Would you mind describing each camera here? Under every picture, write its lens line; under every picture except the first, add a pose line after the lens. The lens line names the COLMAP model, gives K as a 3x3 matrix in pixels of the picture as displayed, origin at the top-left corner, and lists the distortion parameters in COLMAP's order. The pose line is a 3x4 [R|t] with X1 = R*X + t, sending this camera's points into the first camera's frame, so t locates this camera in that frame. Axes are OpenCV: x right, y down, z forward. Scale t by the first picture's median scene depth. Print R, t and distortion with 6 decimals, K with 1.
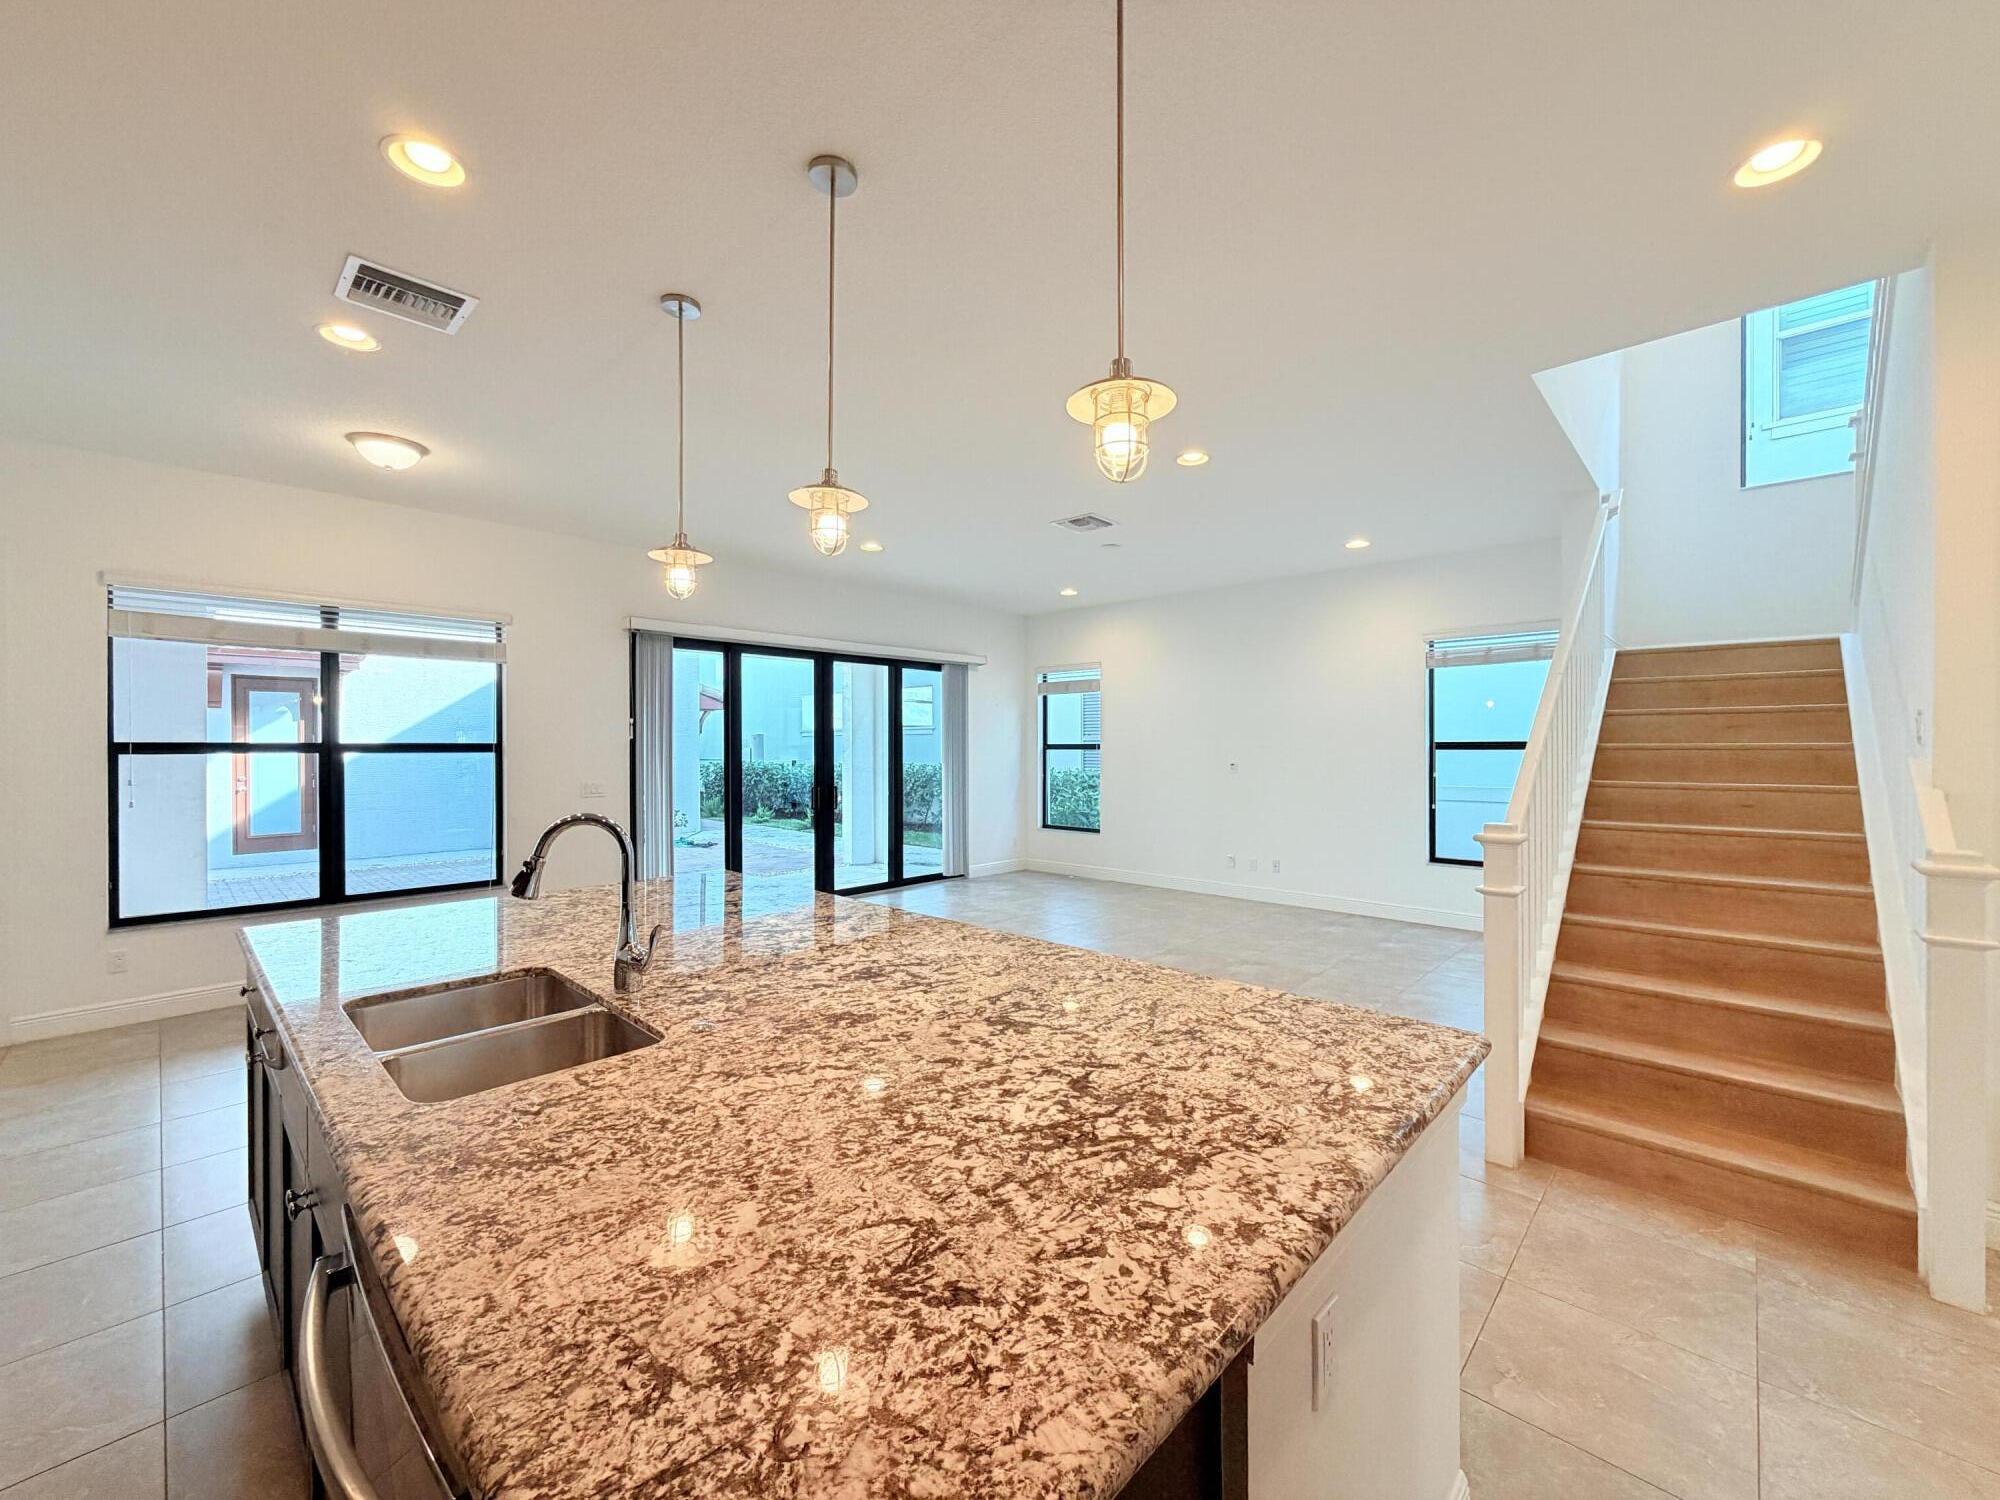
lens RADIAL K [[797.9, 0, 1003.8], [0, 797.9, 749.6], [0, 0, 1]] dist [-0.000023, -0.000180]
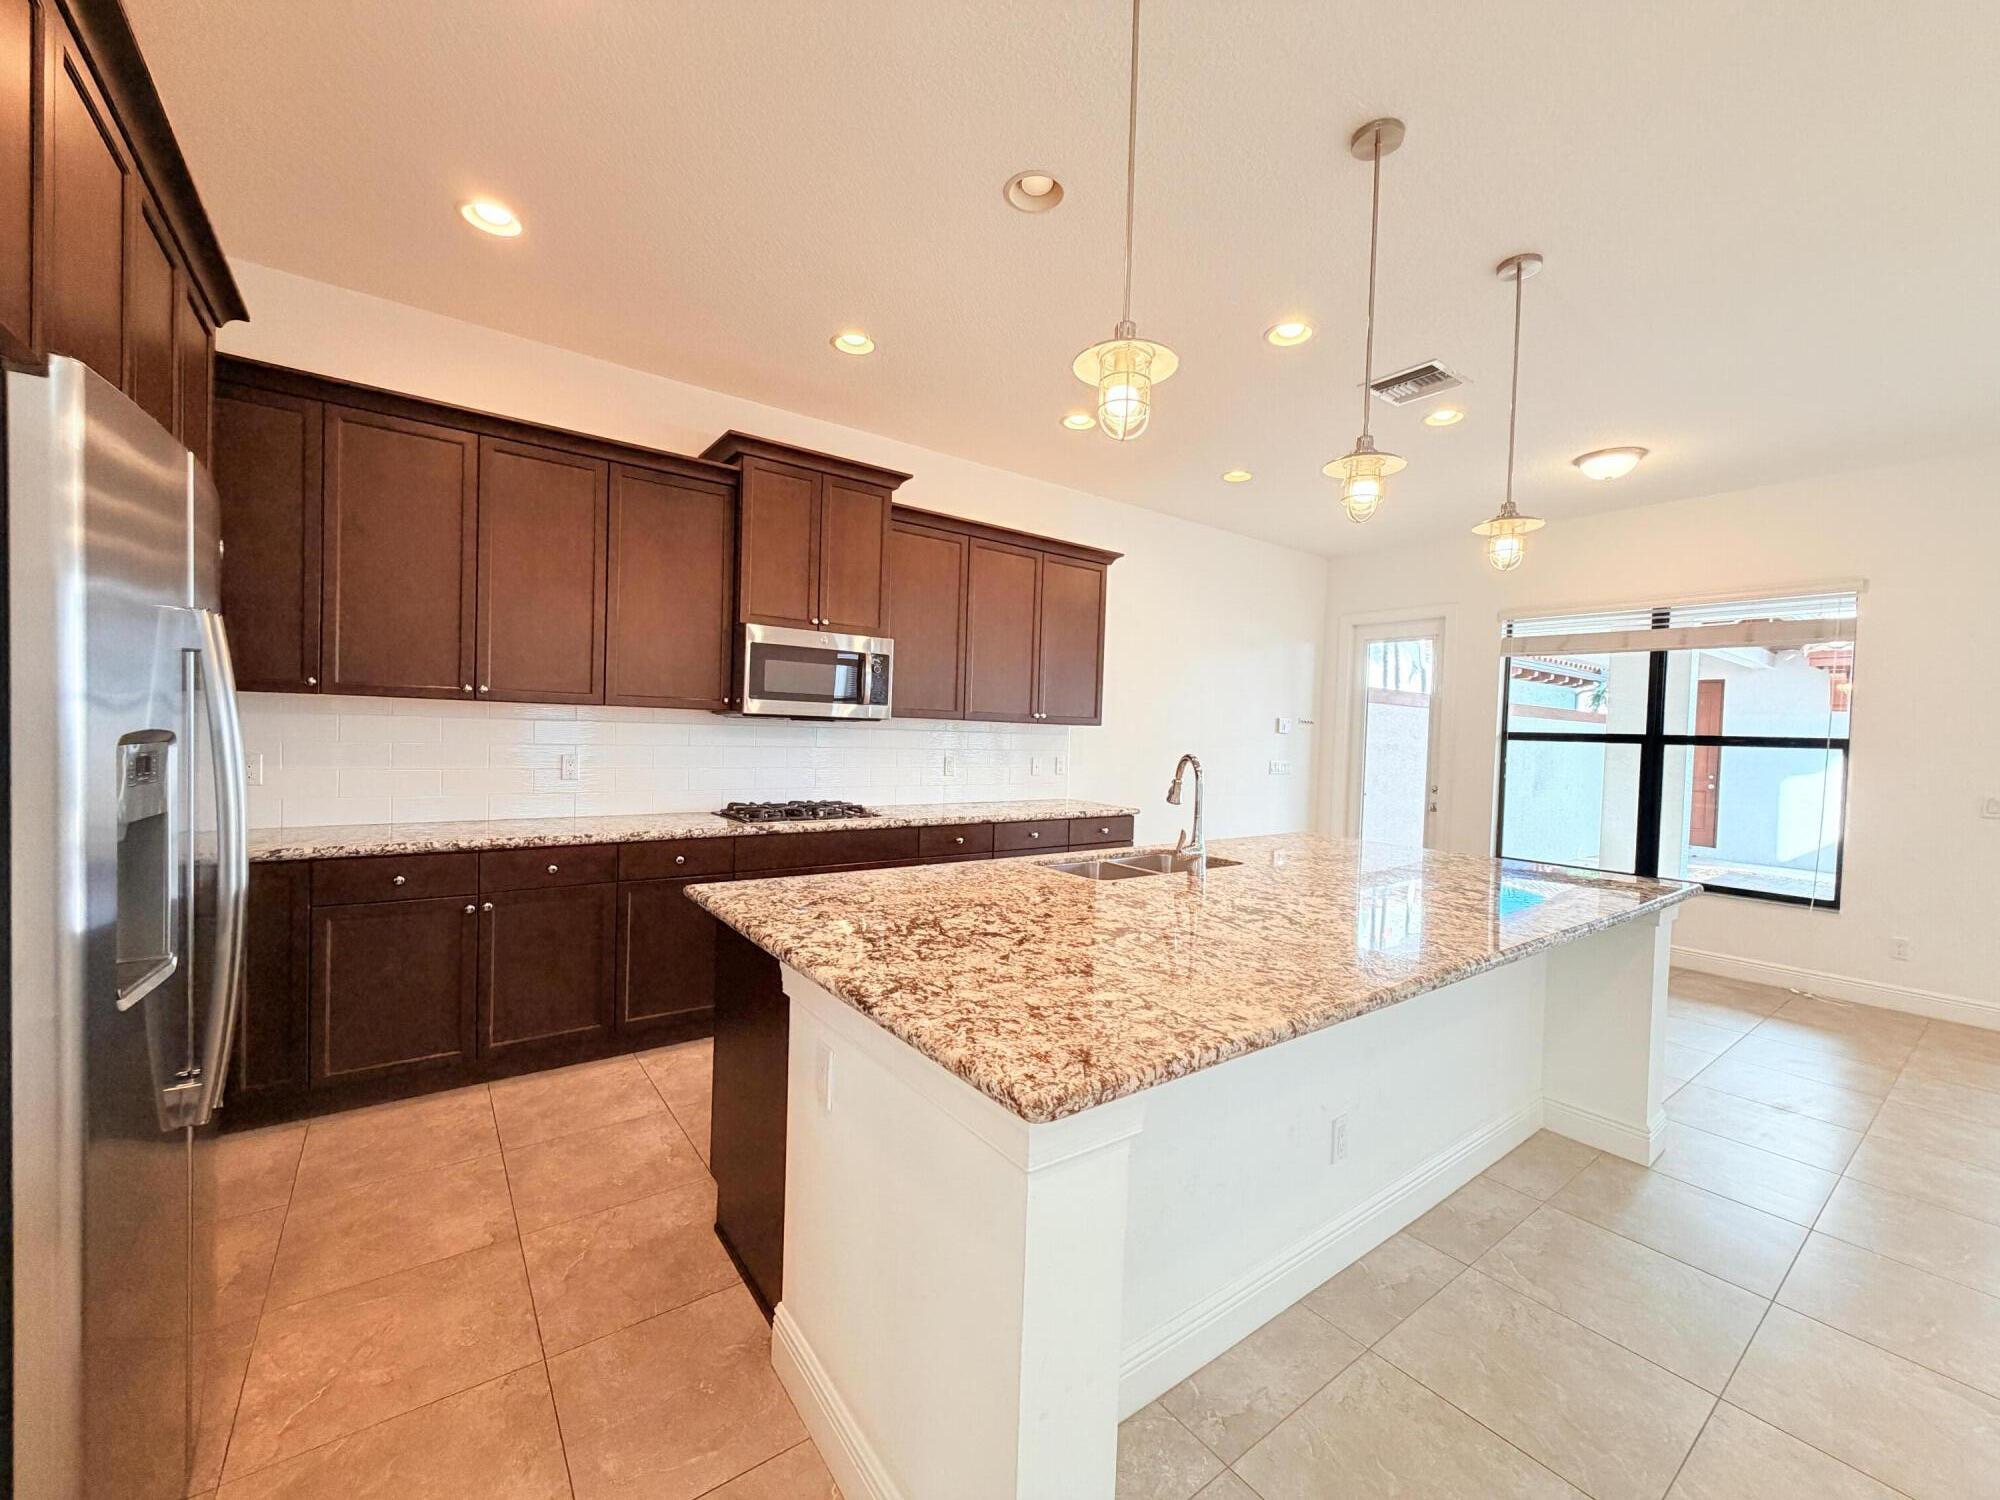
lens RADIAL K [[797.9, 0, 1003.8], [0, 797.9, 749.6], [0, 0, 1]] dist [-0.000023, -0.000180]
pose [[-0.175343, 0.019822, -0.984308, 0.287162], [-0.037026, 0.998957, 0.026712, 0.011787], [0.983811, 0.041129, -0.174426, 0.246930]]
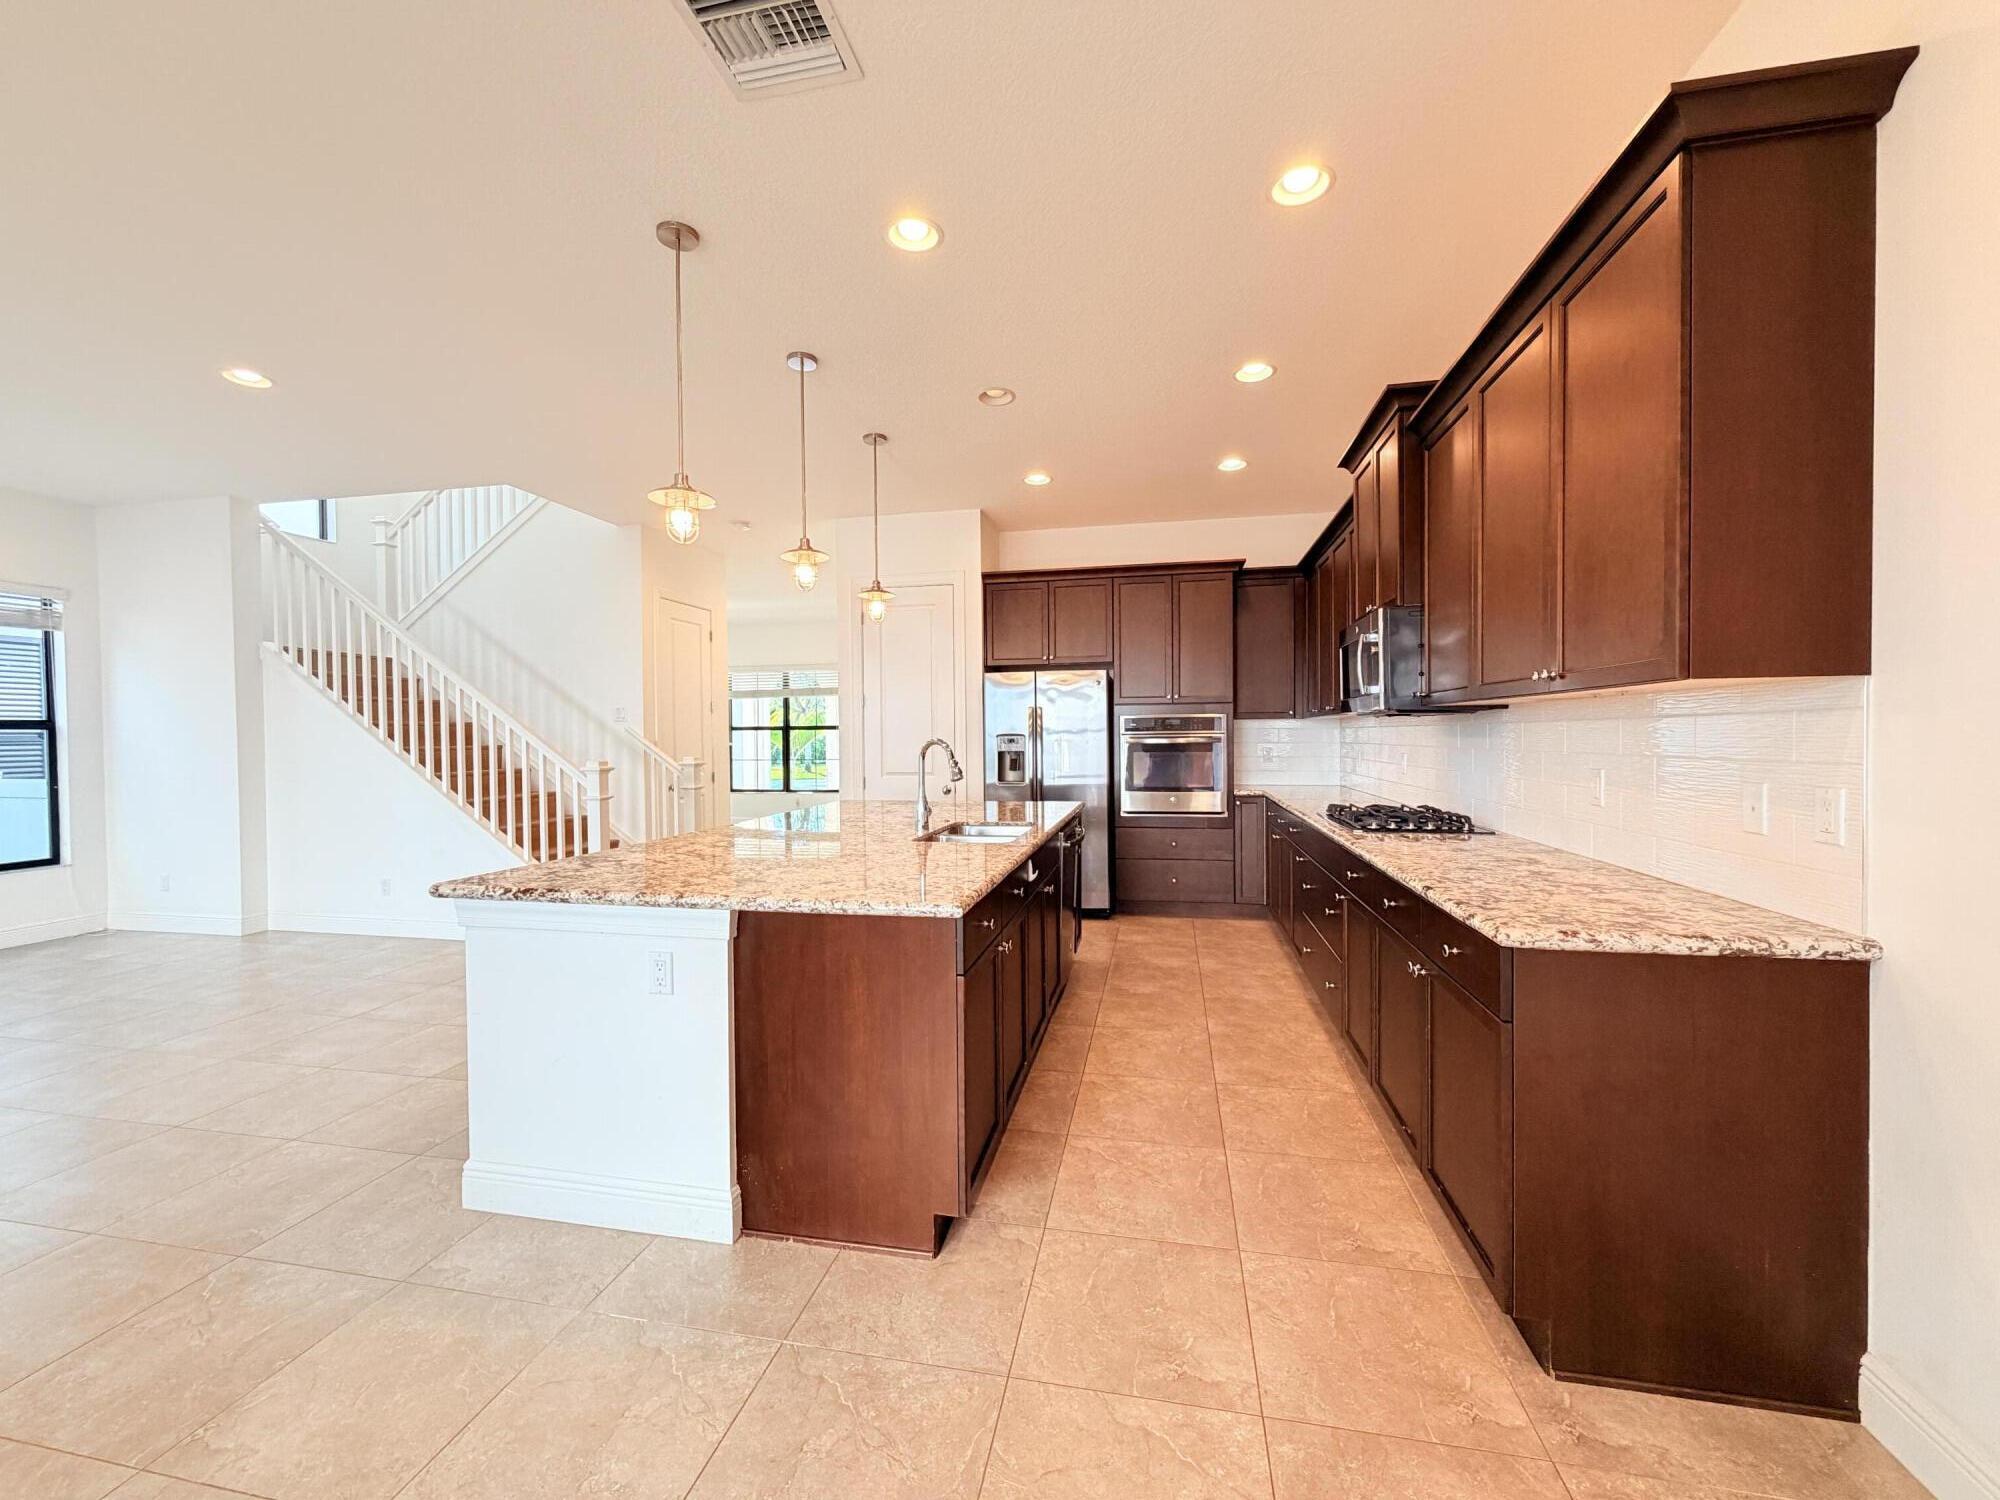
lens RADIAL K [[795.2, 0, 1000.0], [0, 795.2, 750.0], [0, 0, 1]] dist [0.009480, 0.000122]
pose [[-0.518322, -0.011072, 0.855114, -0.611277], [0.014343, 0.999663, 0.021638, 0.018045], [-0.855065, 0.023481, -0.517989, 0.505265]]
